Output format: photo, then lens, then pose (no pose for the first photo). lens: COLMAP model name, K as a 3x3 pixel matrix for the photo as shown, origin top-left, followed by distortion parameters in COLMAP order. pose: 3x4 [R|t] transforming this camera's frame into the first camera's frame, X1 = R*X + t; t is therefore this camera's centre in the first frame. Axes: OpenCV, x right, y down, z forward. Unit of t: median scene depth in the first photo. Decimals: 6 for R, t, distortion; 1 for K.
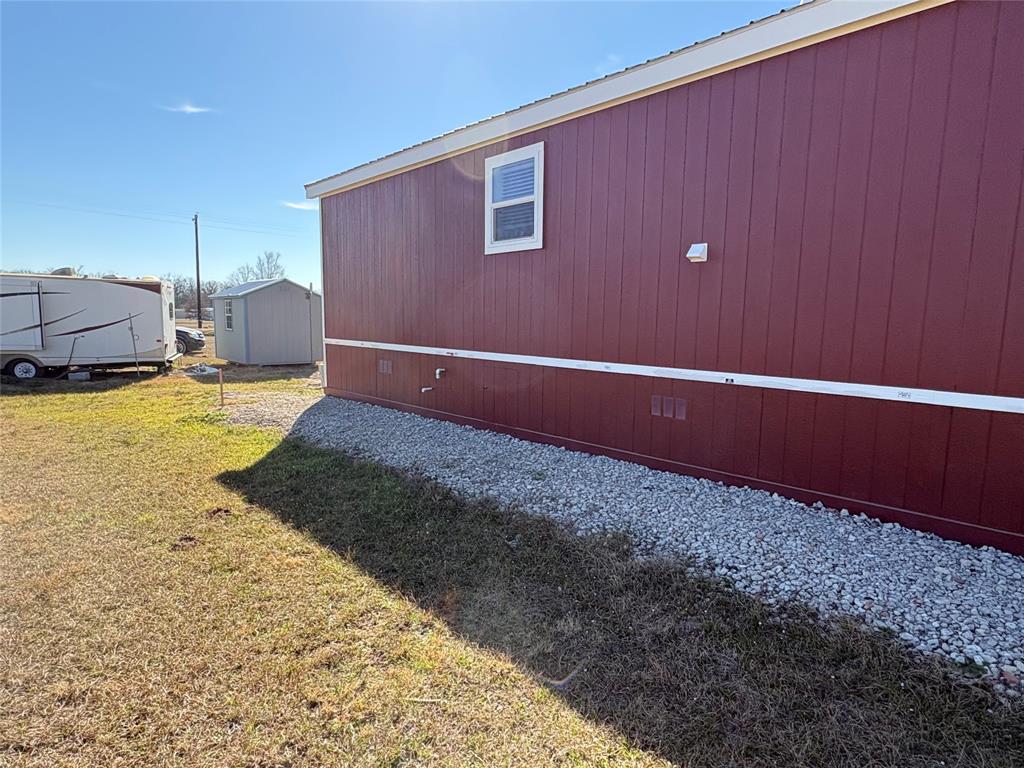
lens RADIAL K [[578.5, 0, 507.2], [0, 578.5, 393.7], [0, 0, 1]] dist [-0.004685, 0.004378]
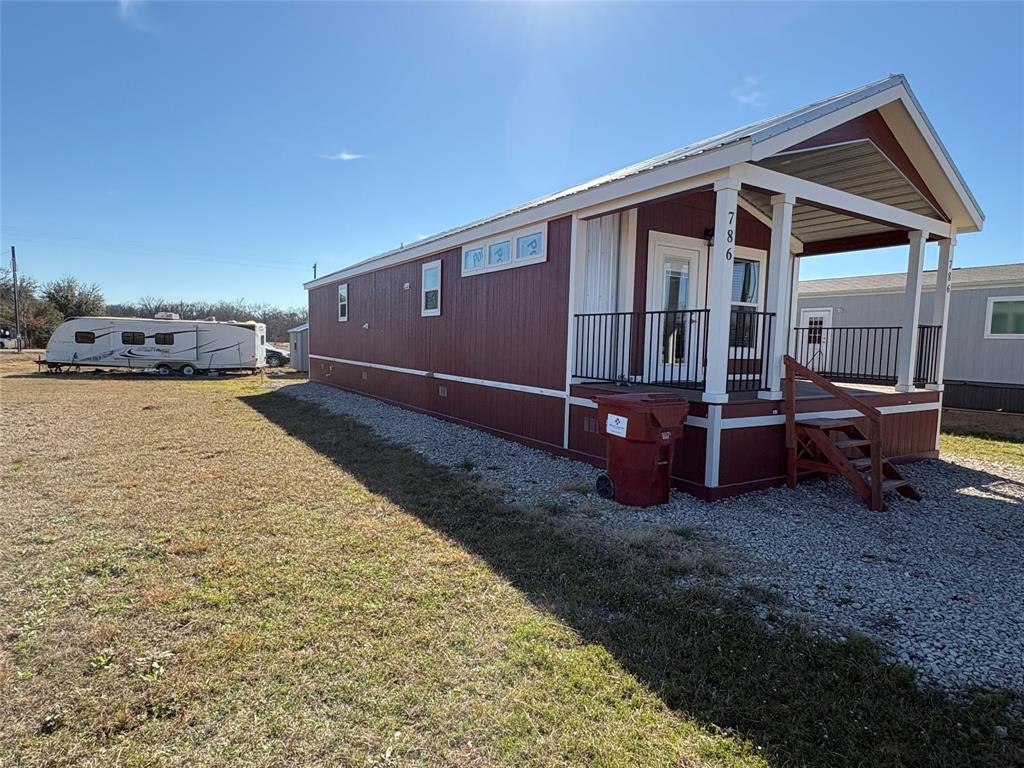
lens RADIAL K [[578.5, 0, 512.4], [0, 578.5, 387.9], [0, 0, 1]] dist [-0.004685, 0.004378]
pose [[0.979469, 0.025624, -0.199962, 0.578155], [-0.037104, 0.997858, -0.053876, 0.077848], [0.198153, 0.060189, 0.978321, -0.631306]]
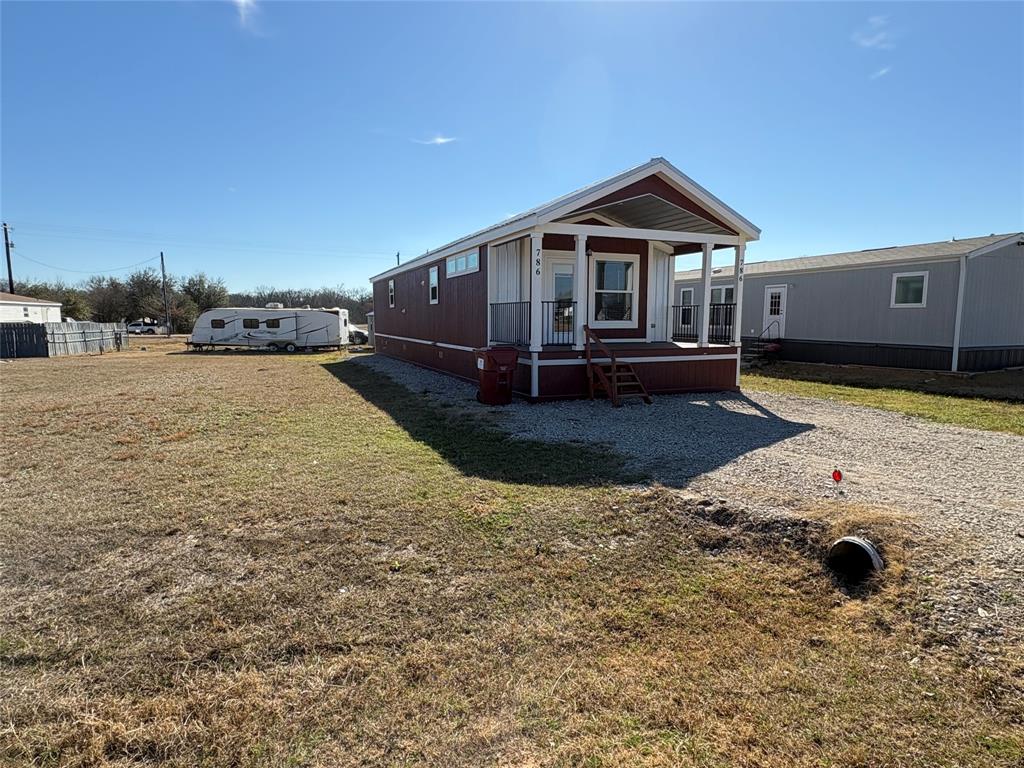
lens RADIAL K [[578.5, 0, 512.7], [0, 578.5, 382.5], [0, 0, 1]] dist [-0.004685, 0.004378]
pose [[0.935529, 0.024588, -0.352394, 0.887340], [-0.033442, 0.999259, -0.019059, 0.118628], [0.351664, 0.029615, 0.935658, -0.932080]]
